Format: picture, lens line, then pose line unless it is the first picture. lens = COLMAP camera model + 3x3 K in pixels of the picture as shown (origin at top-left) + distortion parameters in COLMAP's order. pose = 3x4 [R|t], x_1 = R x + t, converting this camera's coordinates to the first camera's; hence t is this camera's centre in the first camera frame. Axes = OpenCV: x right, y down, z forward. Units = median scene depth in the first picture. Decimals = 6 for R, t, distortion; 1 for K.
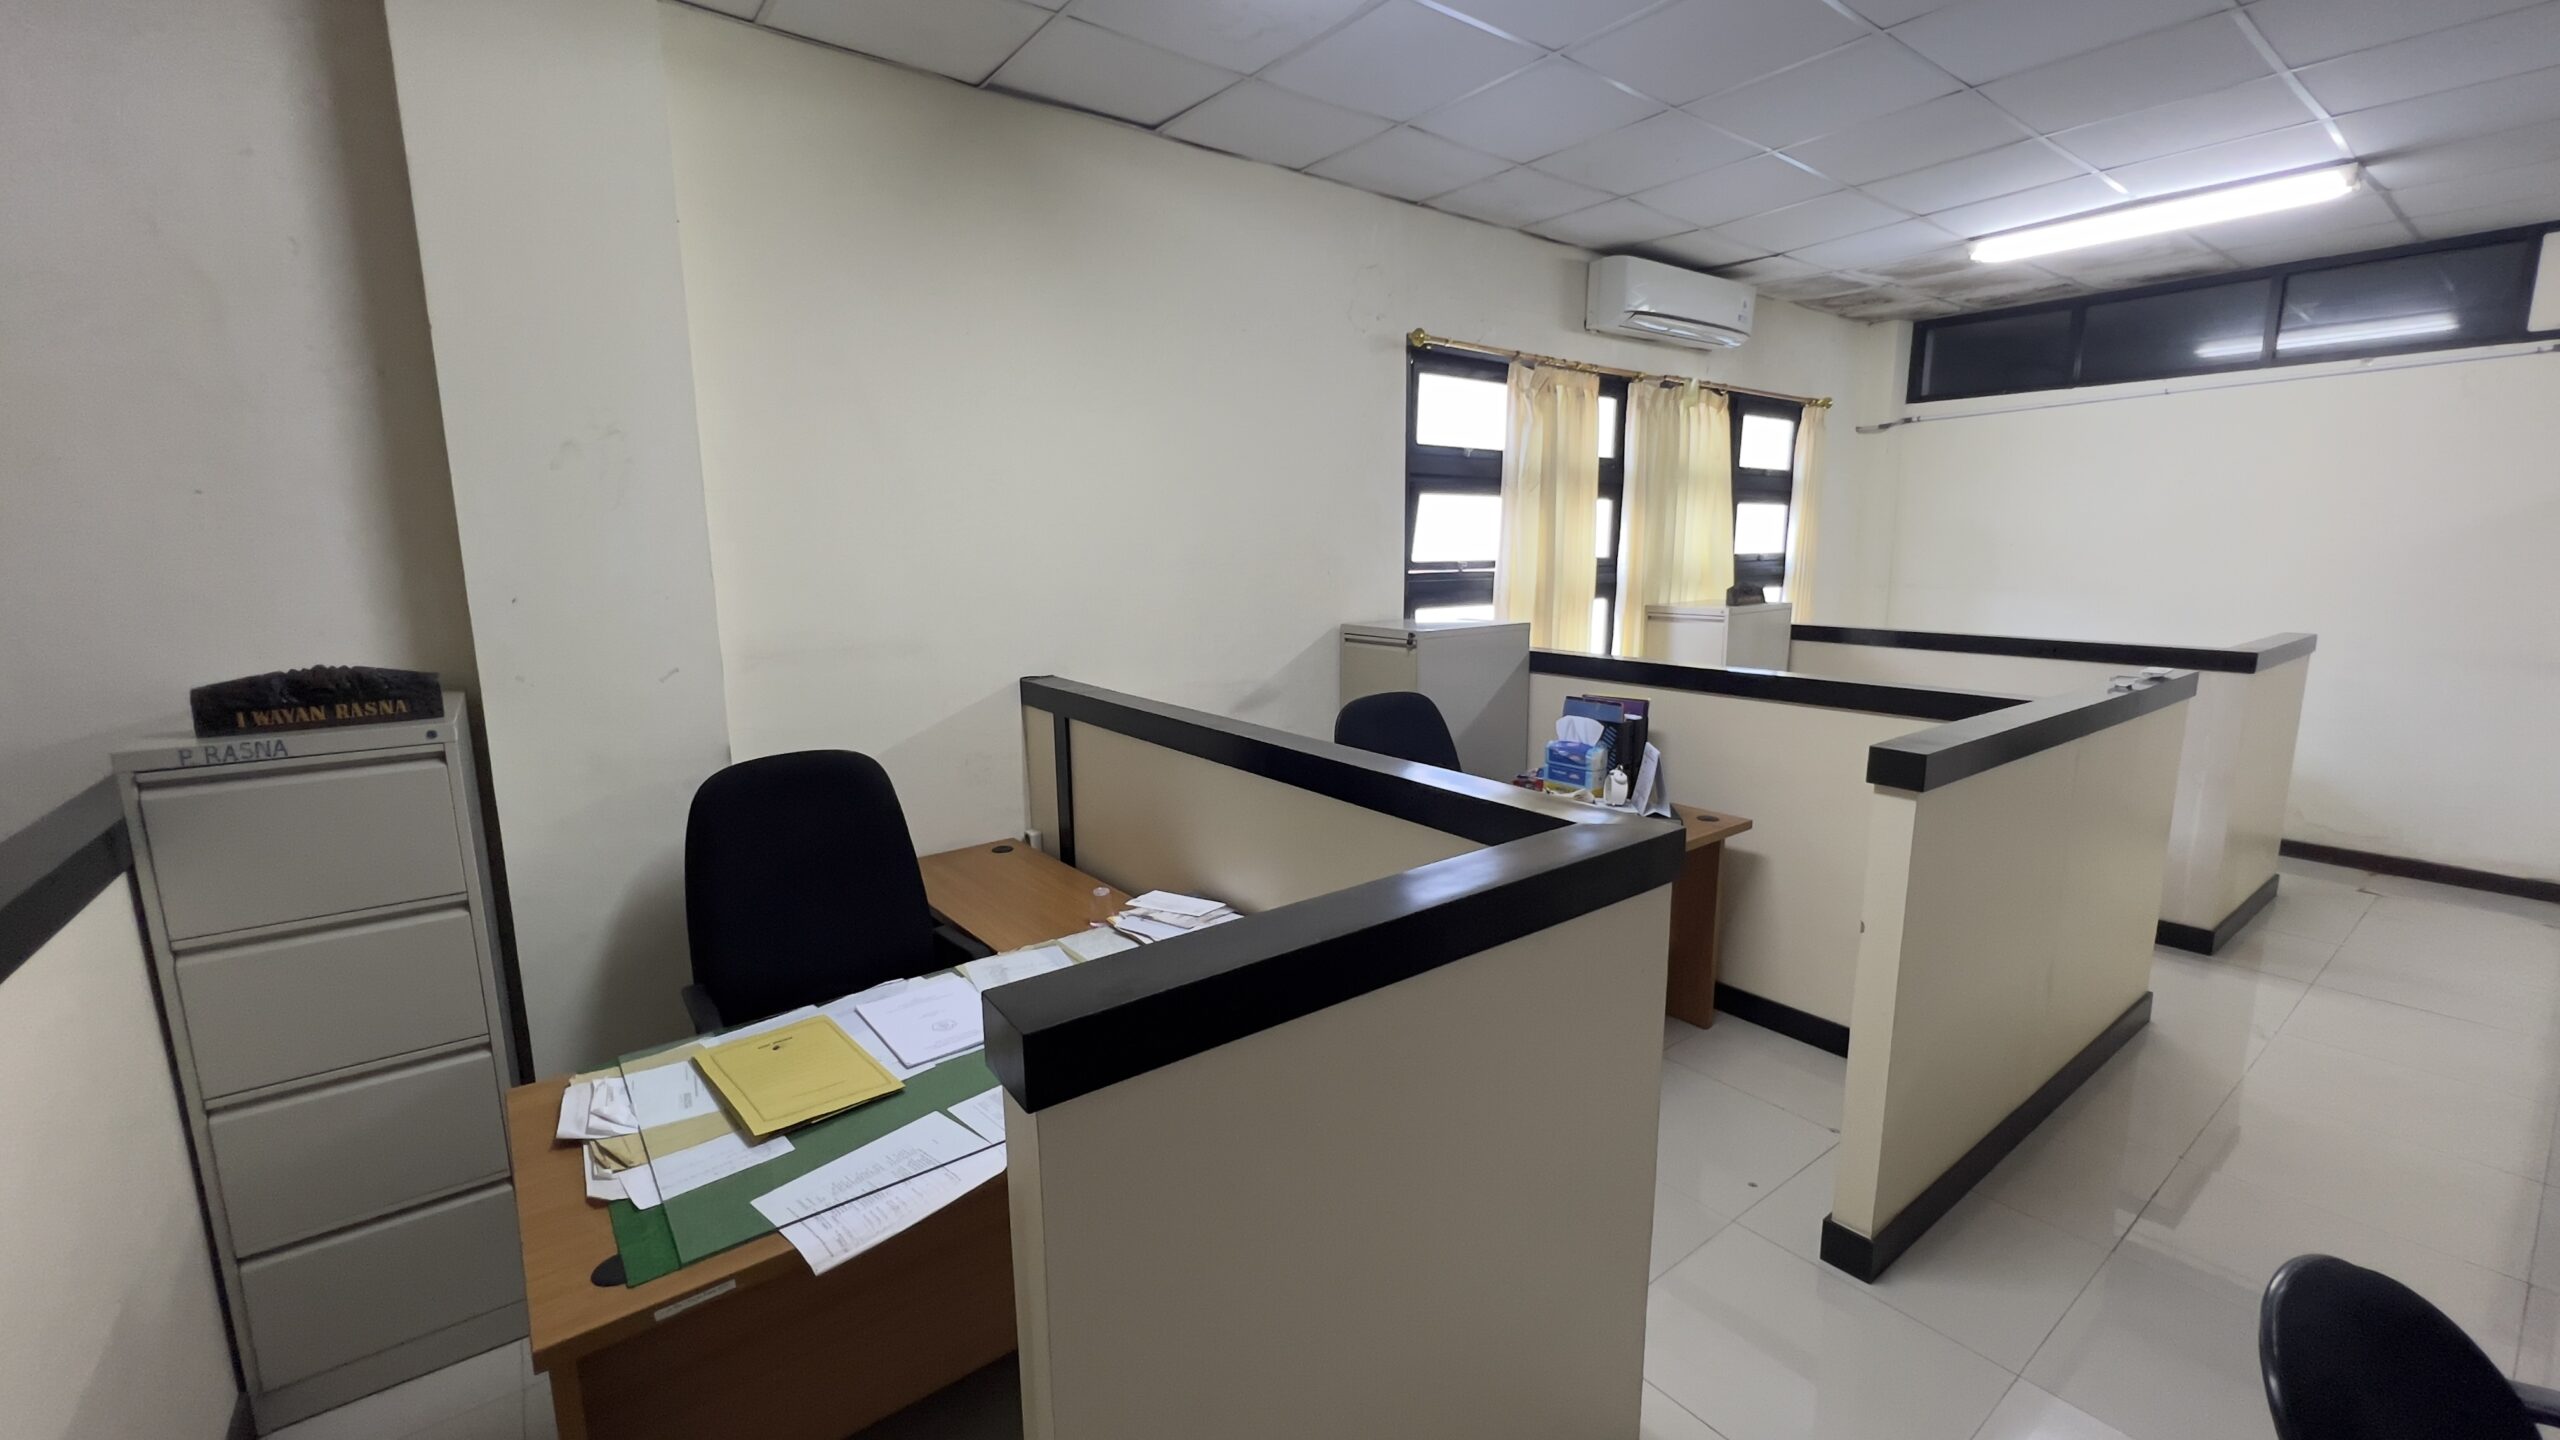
lens RADIAL K [[1012.0, 0, 1274.9], [0, 1012.0, 712.5], [0, 0, 1]] dist [-0.043594, 0.000000]
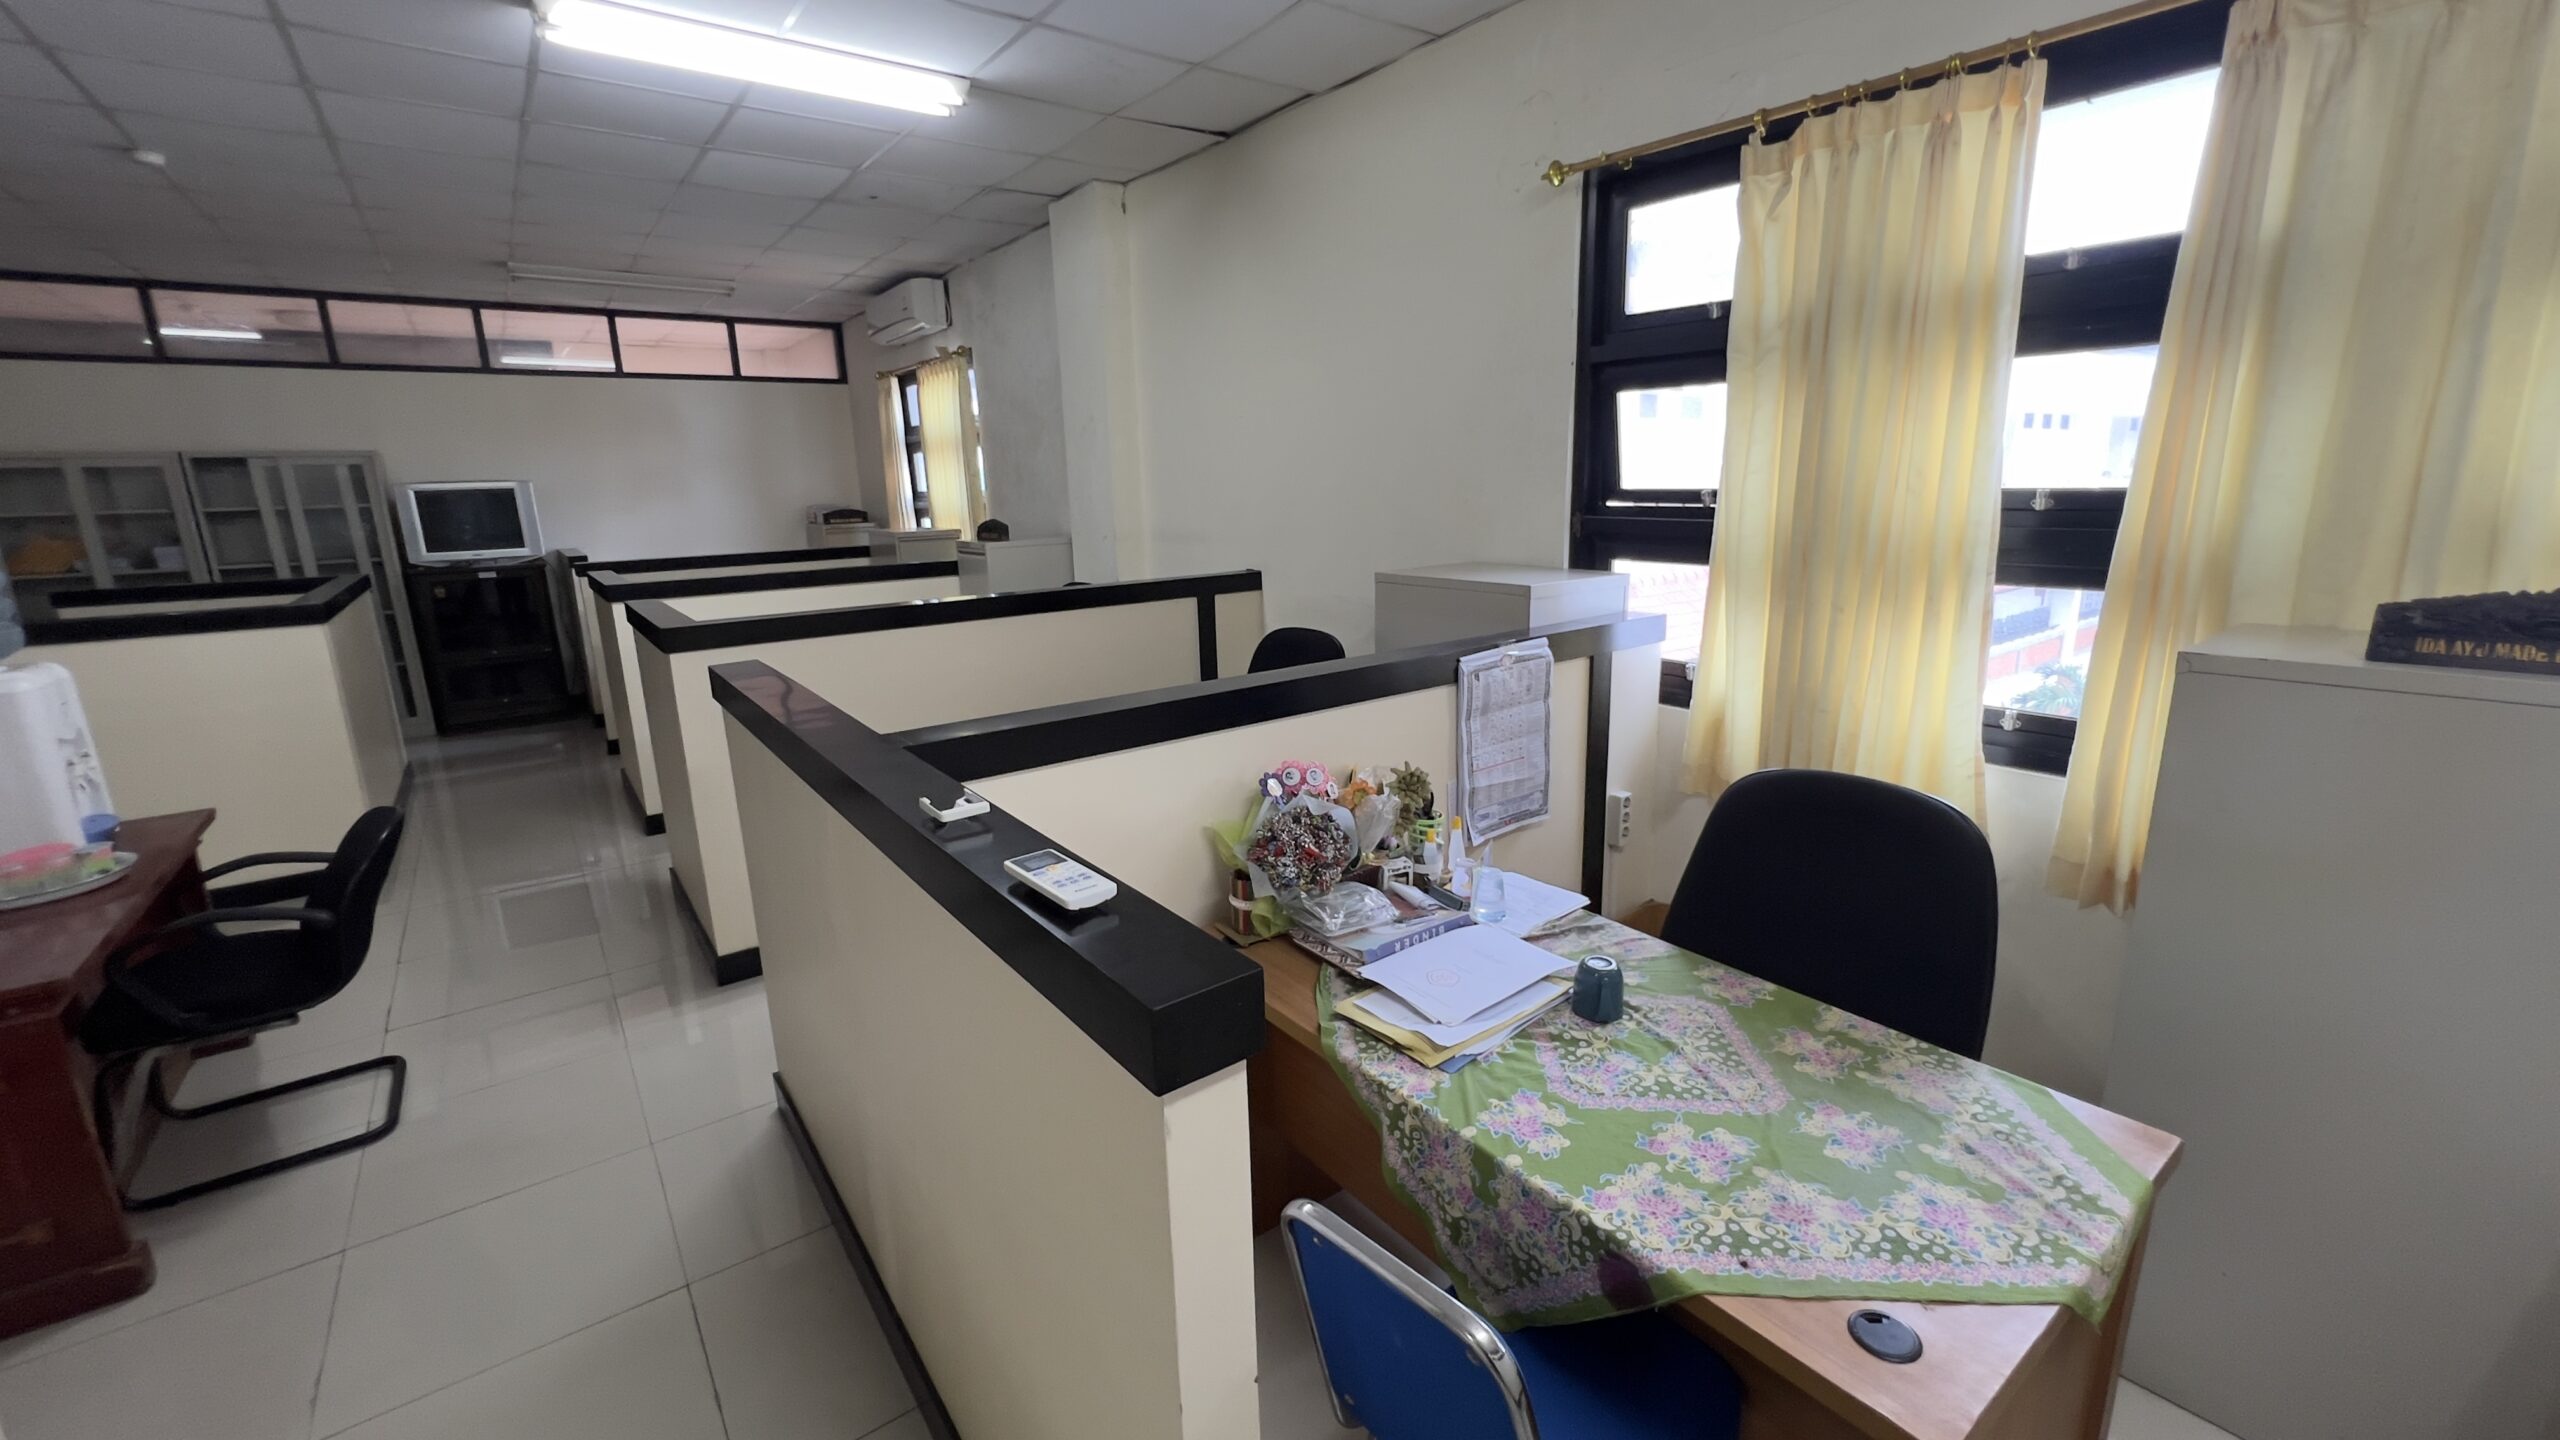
lens RADIAL K [[1034.2, 0, 1280.0], [0, 1034.2, 720.0], [0, 0, 1]] dist [-0.014475, 0.000355]
pose [[0.009701, 0.235606, -0.971800, 0.866889], [-0.142397, 0.962267, 0.231874, -0.126084], [0.989762, 0.136132, 0.042884, 0.745674]]
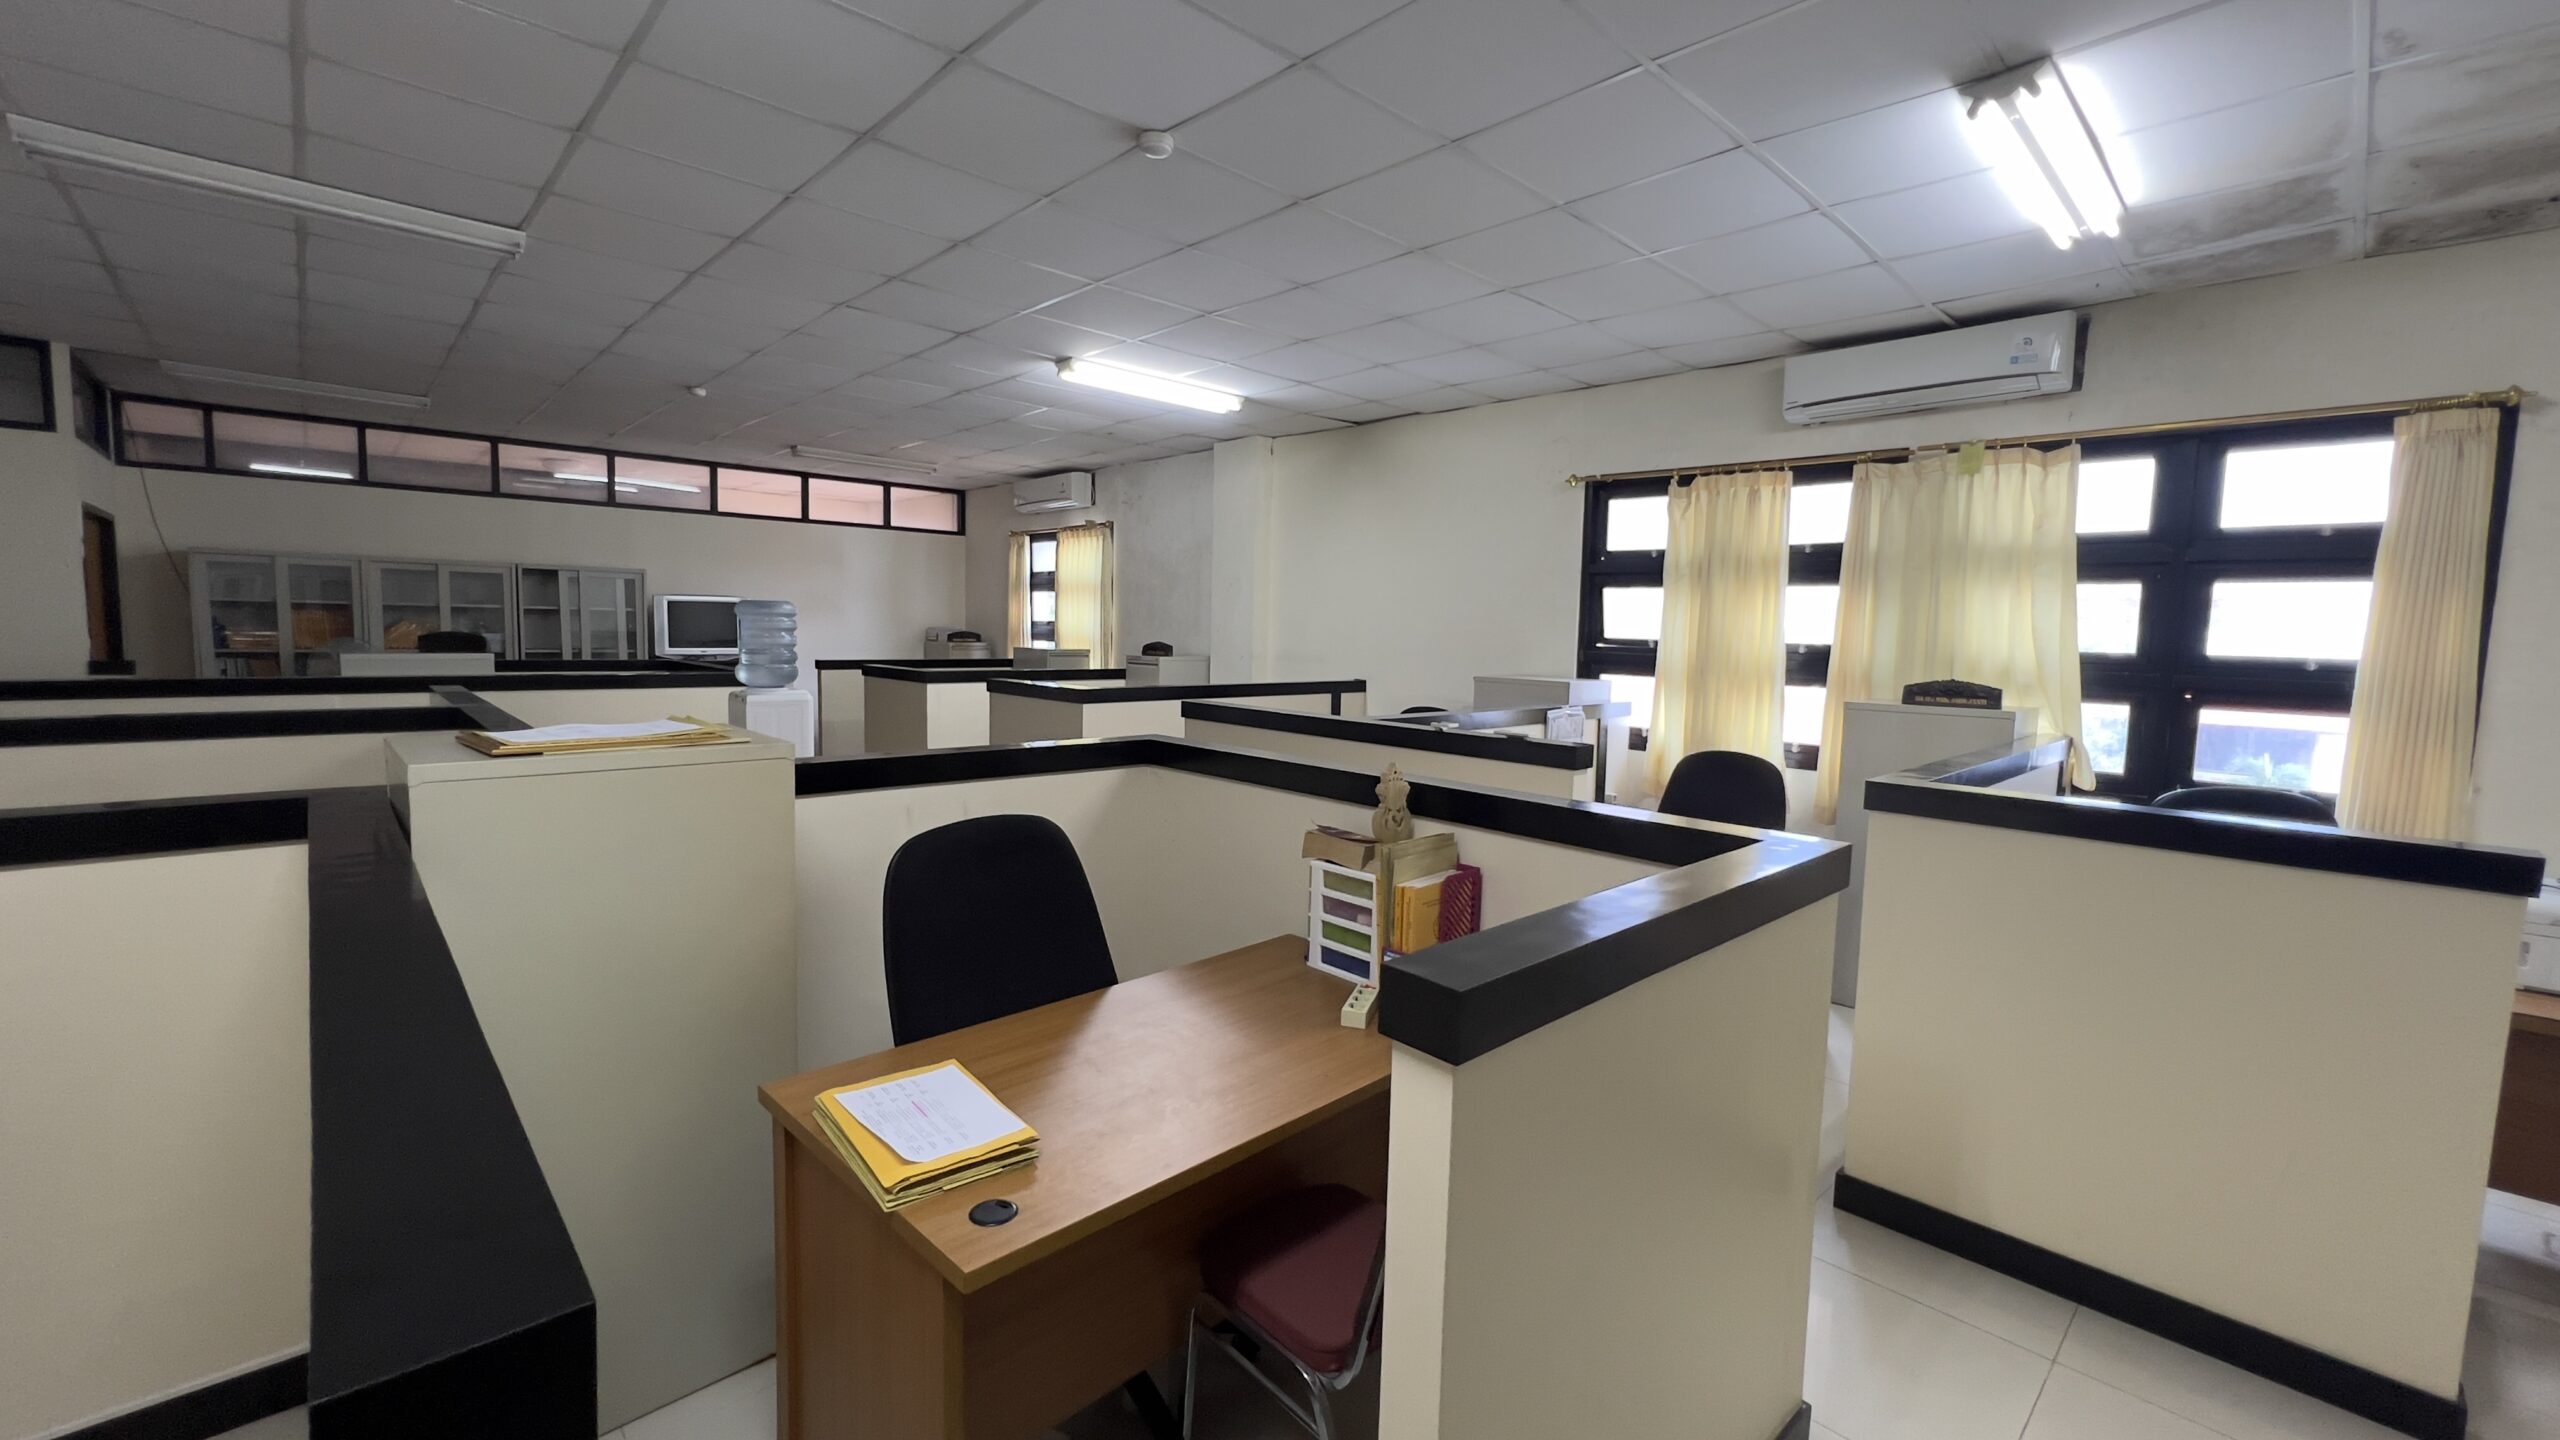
lens RADIAL K [[1012.0, 0, 1274.9], [0, 1012.0, 712.5], [0, 0, 1]] dist [-0.043594, 0.000000]
pose [[0.104279, 0.094278, -0.990069, 1.412494], [-0.189658, 0.979113, 0.073259, -0.065912], [0.976297, 0.180135, 0.119982, 0.423115]]
